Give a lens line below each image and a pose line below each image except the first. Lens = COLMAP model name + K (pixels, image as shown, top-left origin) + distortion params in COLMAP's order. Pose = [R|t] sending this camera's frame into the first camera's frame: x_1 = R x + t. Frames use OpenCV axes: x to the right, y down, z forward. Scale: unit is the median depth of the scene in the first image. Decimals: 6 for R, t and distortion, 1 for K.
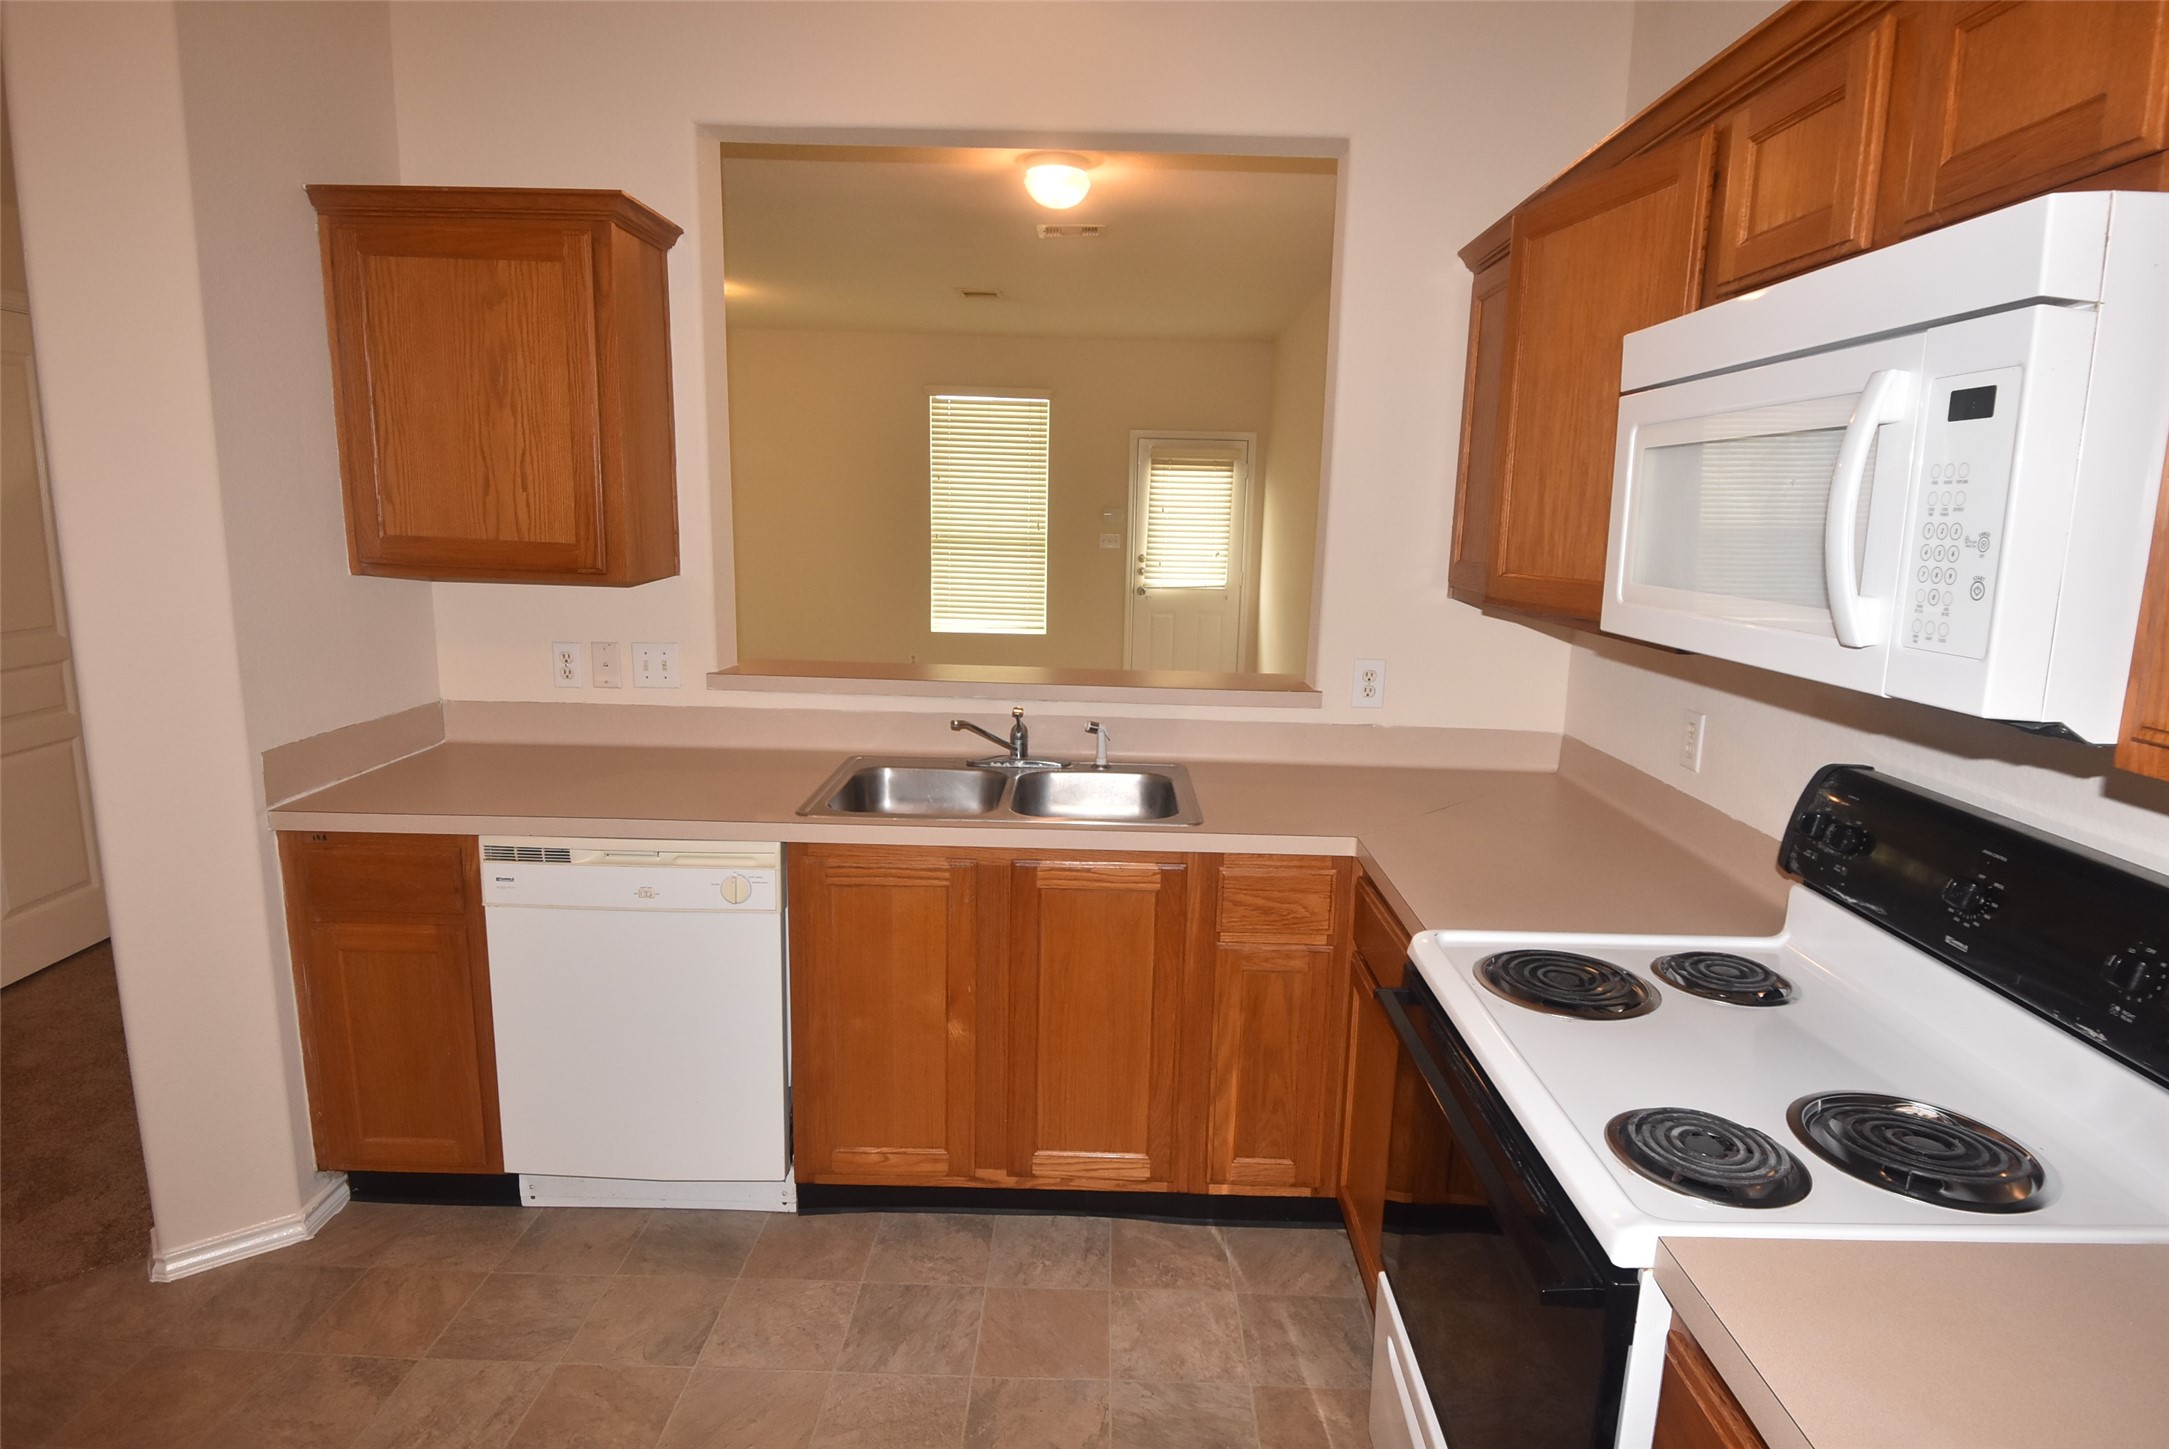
lens RADIAL K [[1170.7, 0, 1090.4], [0, 1170.7, 725.7], [0, 0, 1]] dist [0.008221, -0.023989]
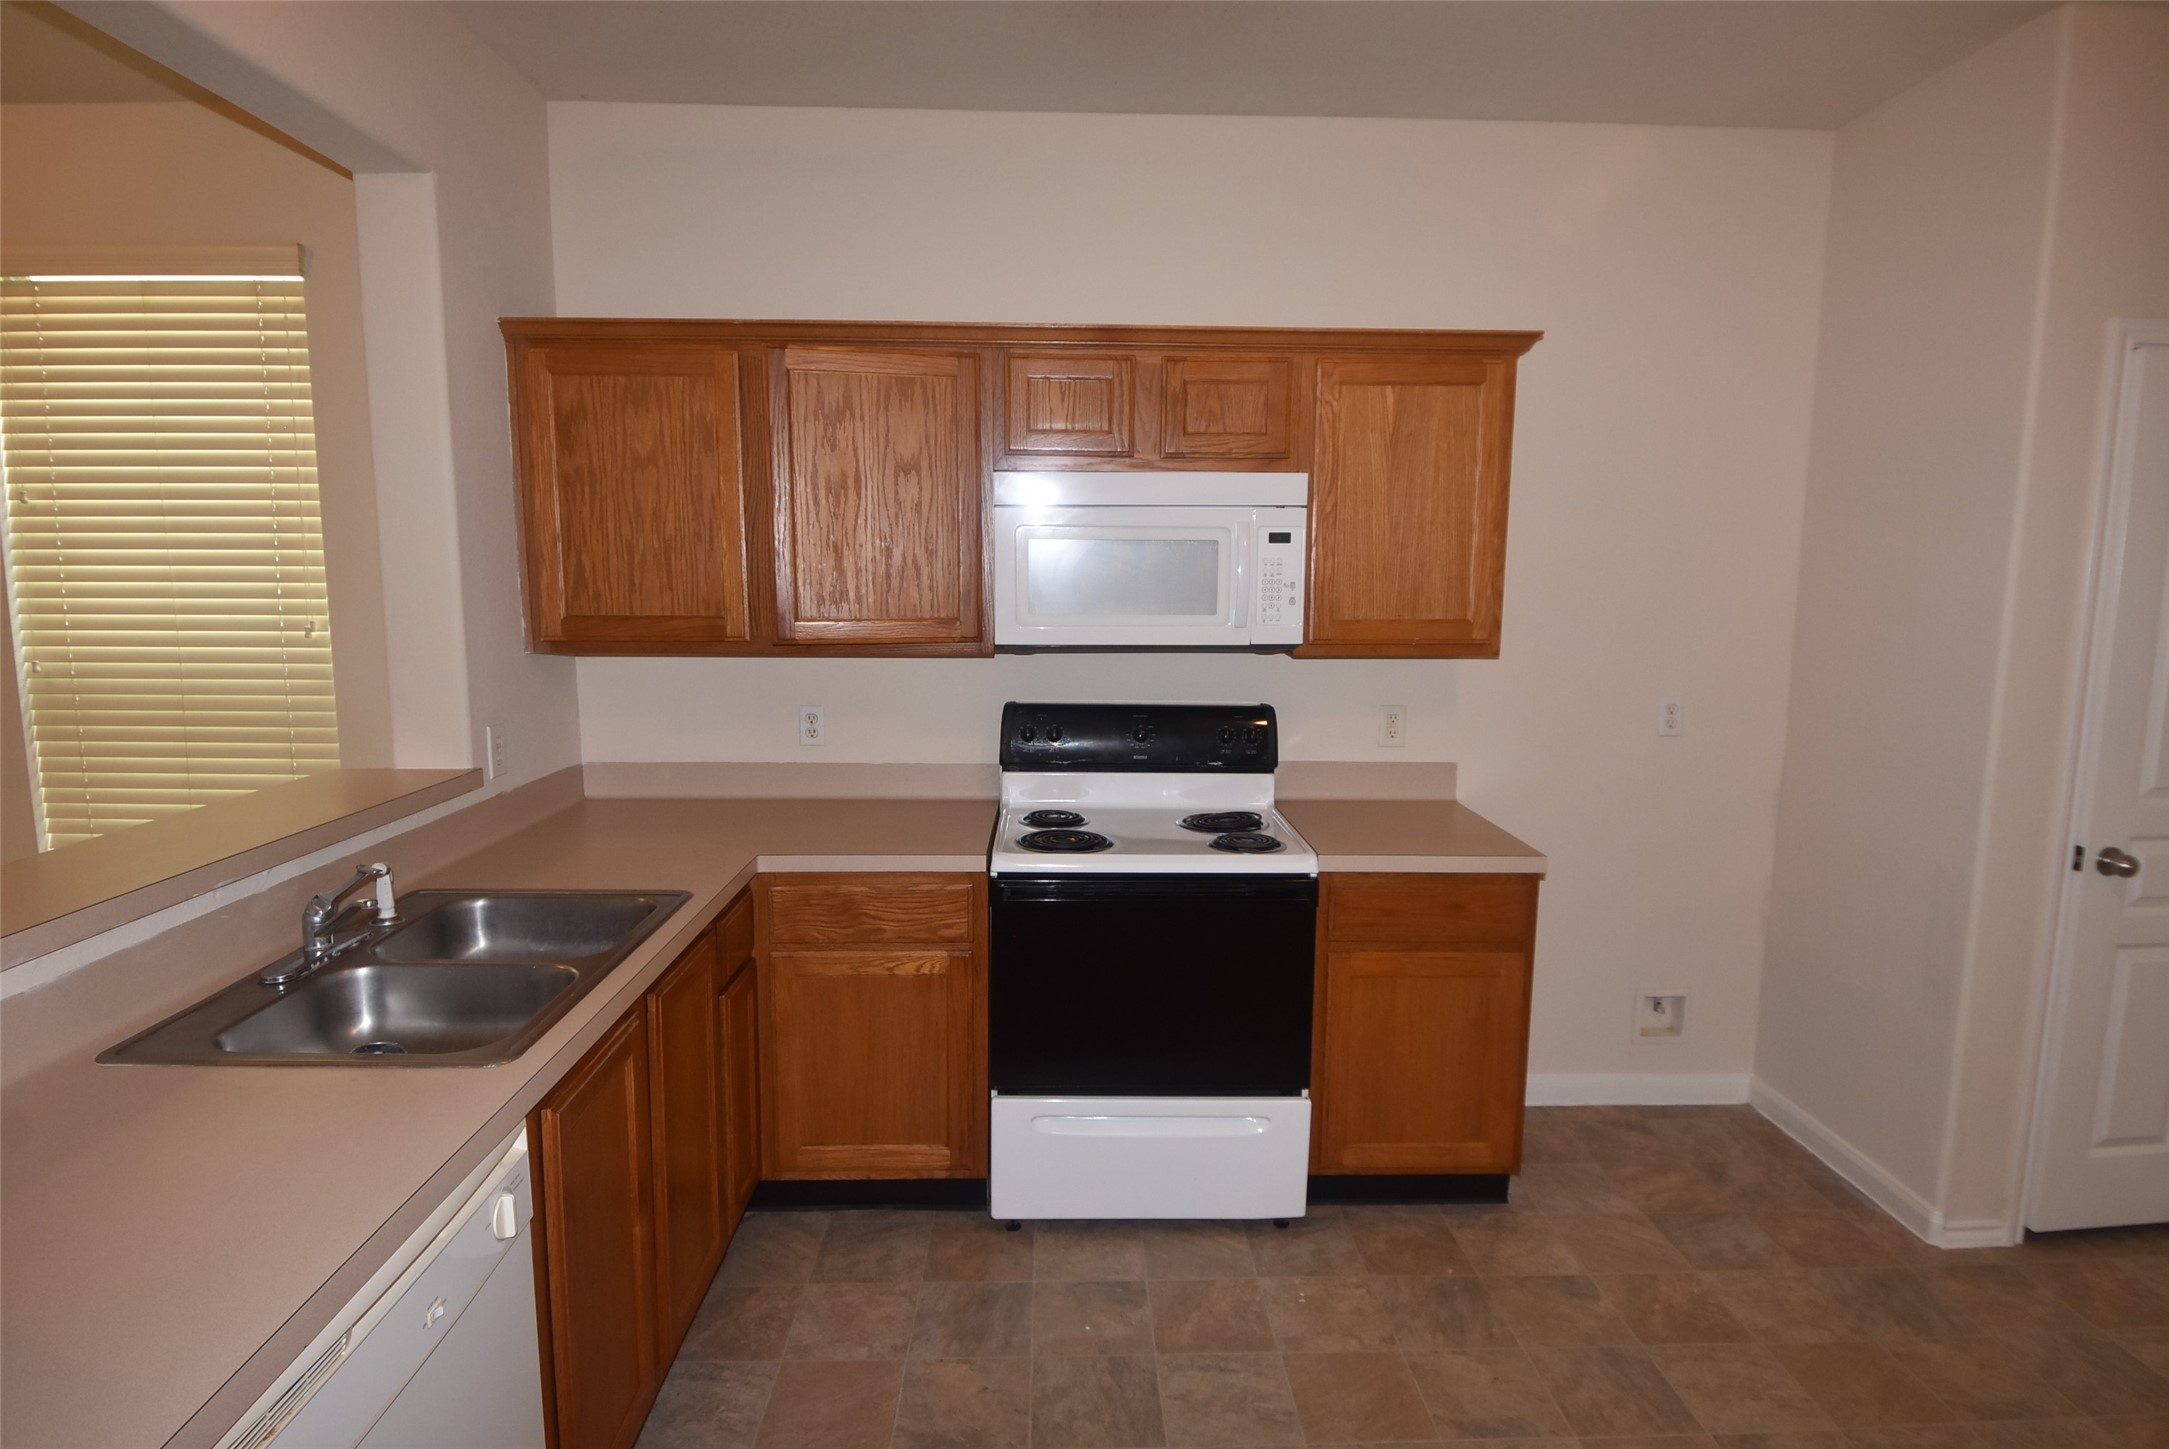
lens RADIAL K [[1170.7, 0, 1096.2], [0, 1170.7, 721.5], [0, 0, 1]] dist [0.008221, -0.023989]
pose [[-0.050119, -0.155255, 0.986602, -0.888115], [0.174753, 0.971241, 0.161715, -0.158565], [-0.983336, 0.180517, -0.021546, 0.659069]]
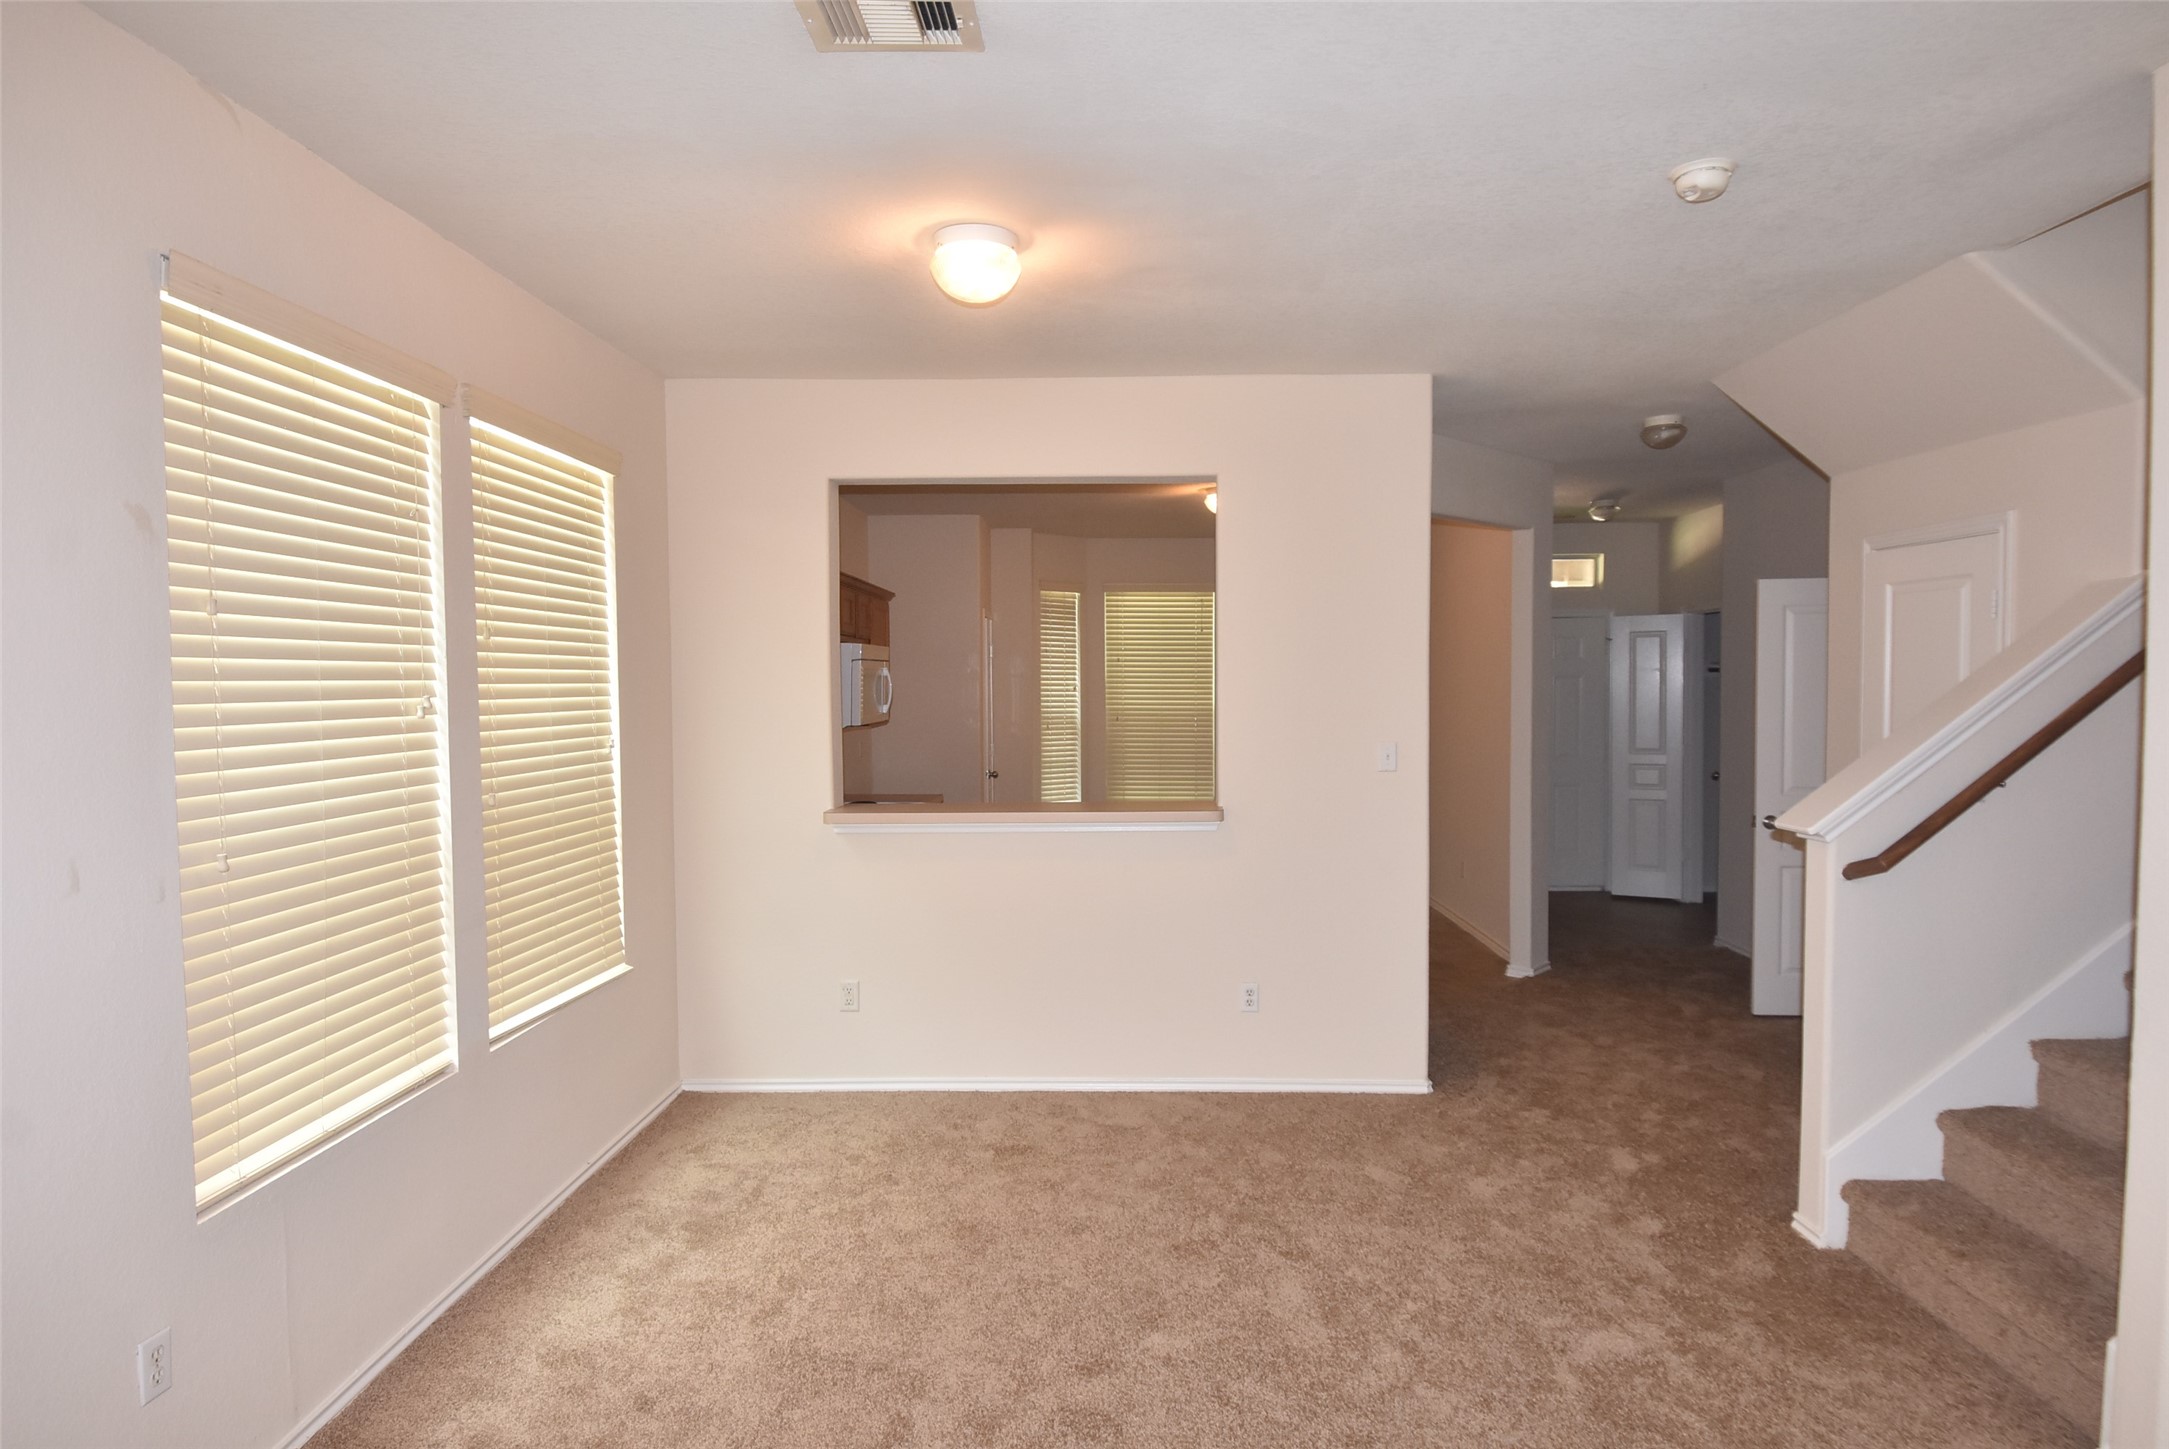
lens RADIAL K [[1170.7, 0, 1099.3], [0, 1170.7, 728.3], [0, 0, 1]] dist [0.008221, -0.023989]
pose [[-0.999818, -0.019056, 0.000064, -0.185264], [-0.018560, 0.974559, 0.223360, -0.622724], [-0.004318, 0.223318, -0.974736, 3.168629]]
